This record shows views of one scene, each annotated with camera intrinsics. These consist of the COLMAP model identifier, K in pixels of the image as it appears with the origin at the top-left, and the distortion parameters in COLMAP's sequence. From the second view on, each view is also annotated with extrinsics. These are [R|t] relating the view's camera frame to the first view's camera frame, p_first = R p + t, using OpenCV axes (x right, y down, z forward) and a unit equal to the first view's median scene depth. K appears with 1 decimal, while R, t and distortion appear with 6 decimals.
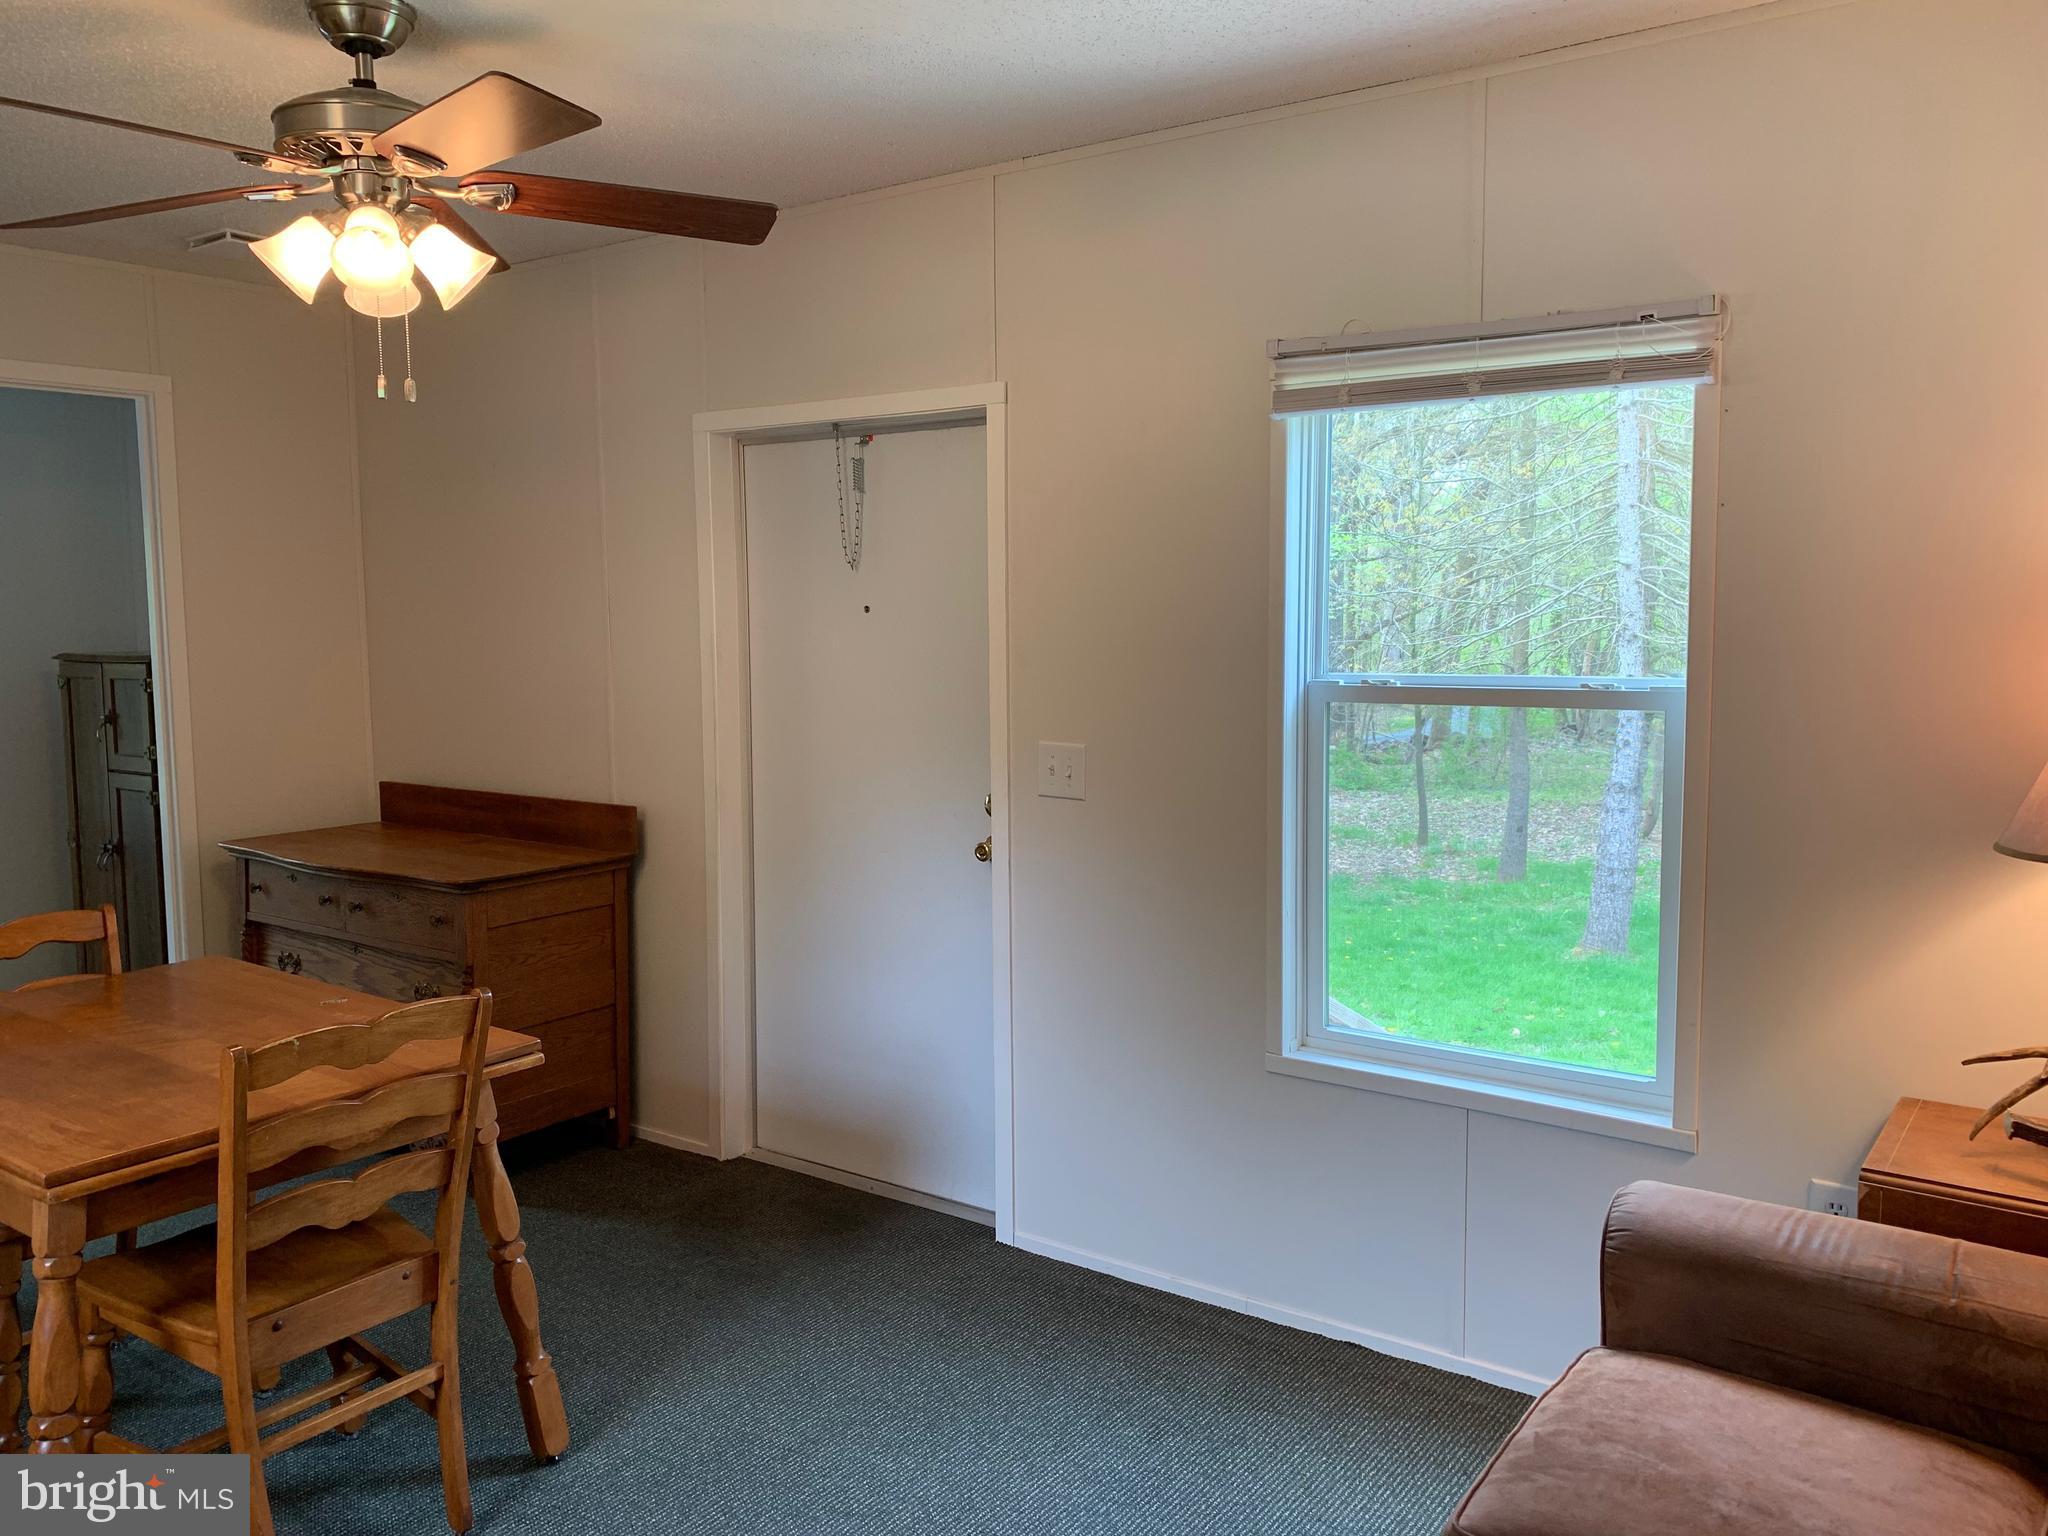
lens RADIAL K [[1570.7, 0, 1013.3], [0, 1570.7, 759.1], [0, 0, 1]] dist [0.030448, -0.026795]
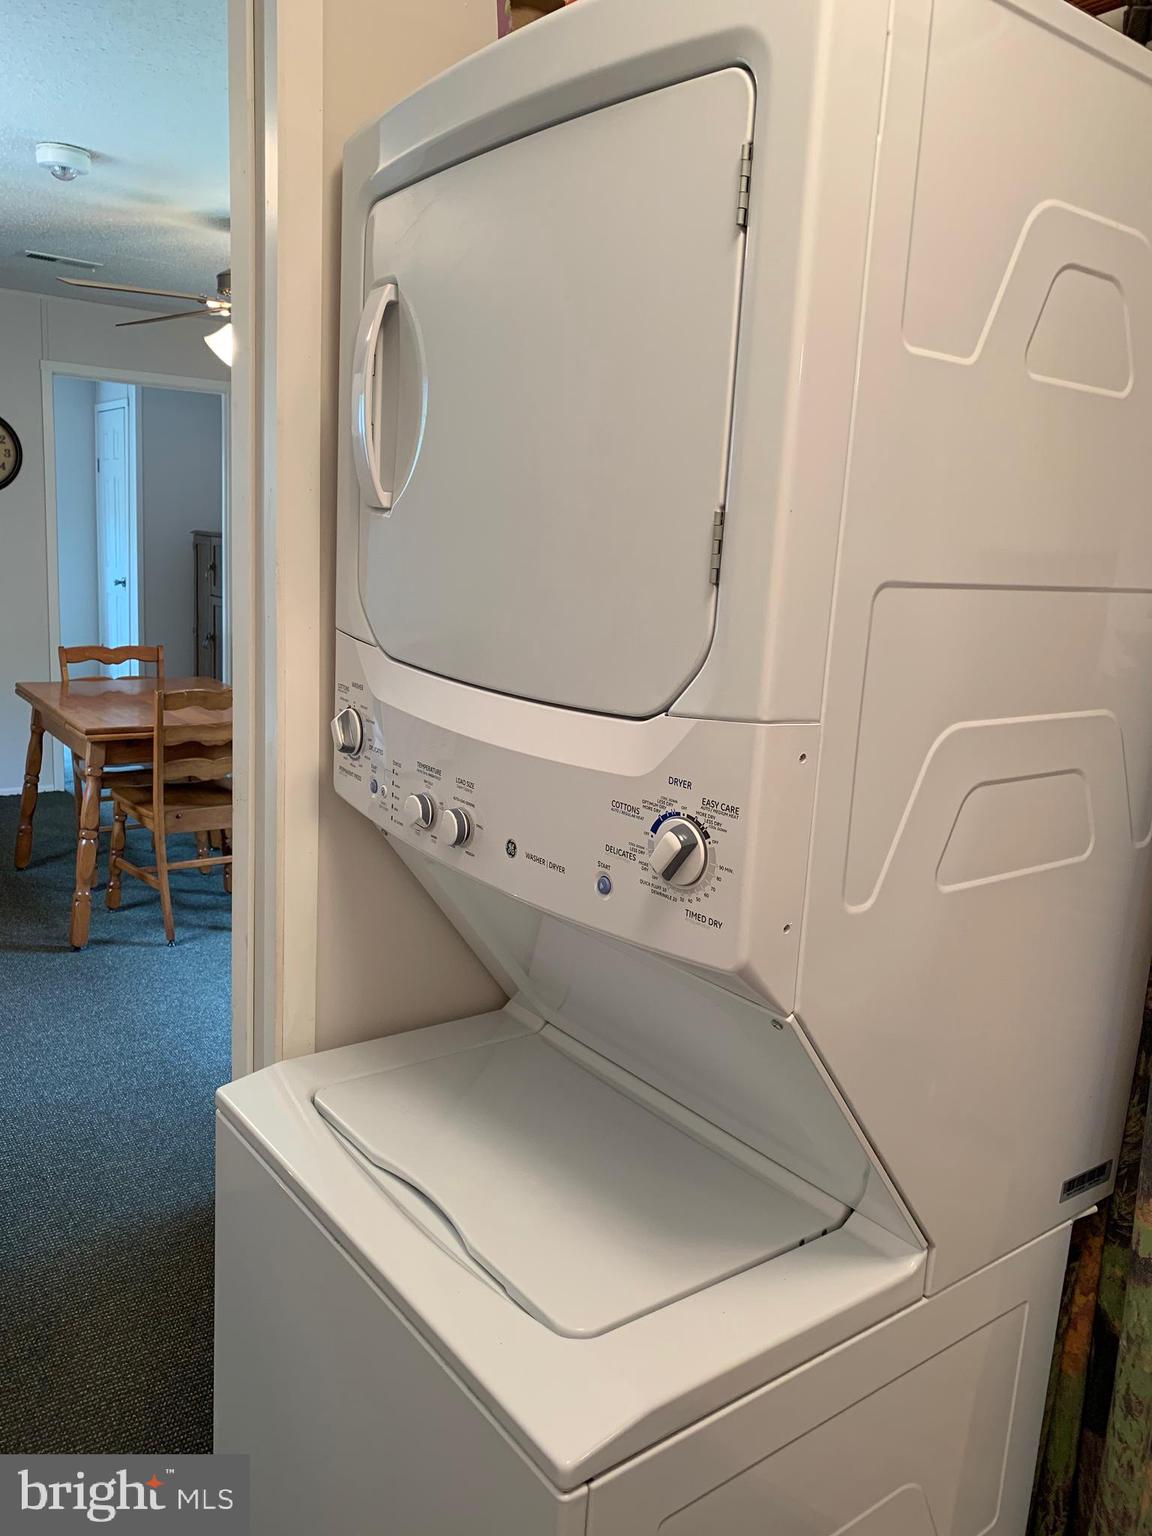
lens RADIAL K [[1178.0, 0, 573.8], [0, 1178.0, 774.6], [0, 0, 1]] dist [0.030448, -0.026795]
pose [[0.949704, 0.123726, -0.287671, 0.585541], [-0.095239, 0.989241, 0.111049, 0.046034], [0.298316, -0.078066, 0.951269, -0.483987]]
